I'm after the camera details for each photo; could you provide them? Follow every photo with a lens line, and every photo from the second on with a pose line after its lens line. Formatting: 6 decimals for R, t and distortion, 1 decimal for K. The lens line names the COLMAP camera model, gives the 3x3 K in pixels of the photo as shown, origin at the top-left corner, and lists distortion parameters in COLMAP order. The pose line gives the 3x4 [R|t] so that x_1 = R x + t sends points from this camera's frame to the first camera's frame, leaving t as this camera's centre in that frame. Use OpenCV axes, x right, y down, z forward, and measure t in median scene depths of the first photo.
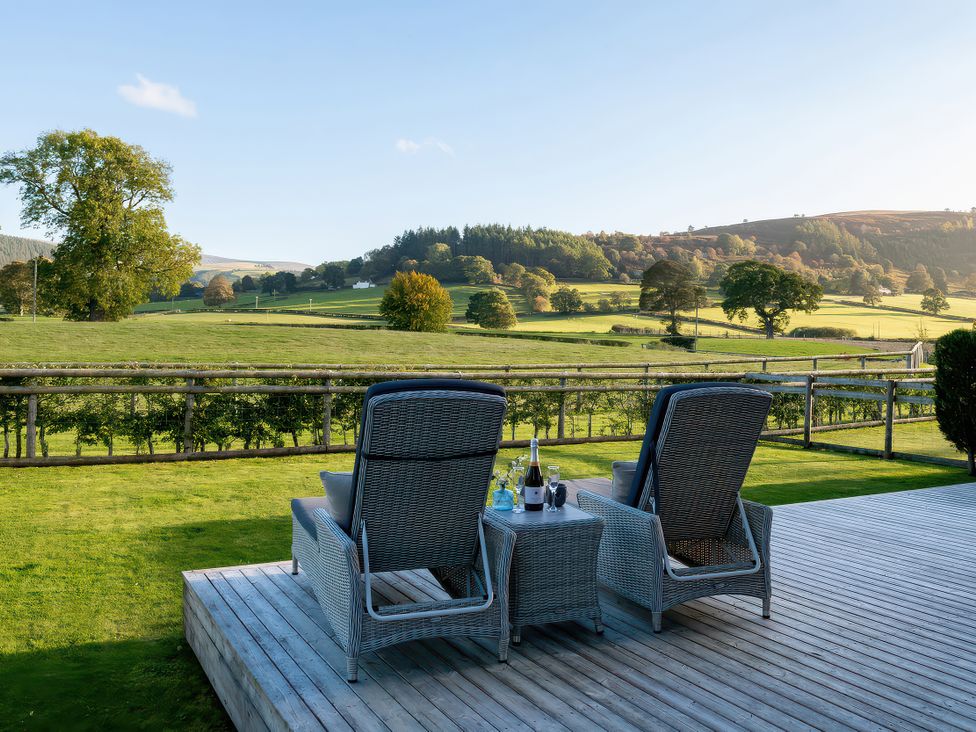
lens RADIAL K [[990.1, 0, 488.9], [0, 990.1, 366.1], [0, 0, 1]] dist [-0.001328, -0.016315]
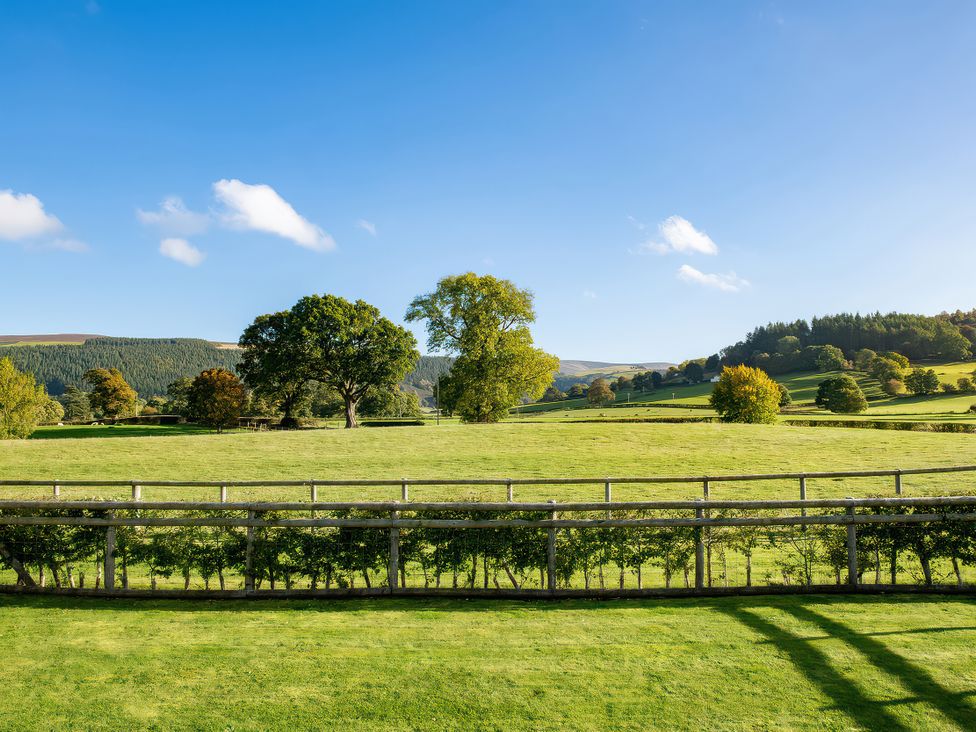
lens RADIAL K [[773.4, 0, 488.0], [0, 773.4, 366.0], [0, 0, 1]] dist [-0.048251, -0.002100]
pose [[0.873689, -0.068098, -0.481696, 0.085427], [0.020256, 0.994388, -0.103839, -0.014533], [0.486063, 0.080966, 0.870165, 0.148257]]
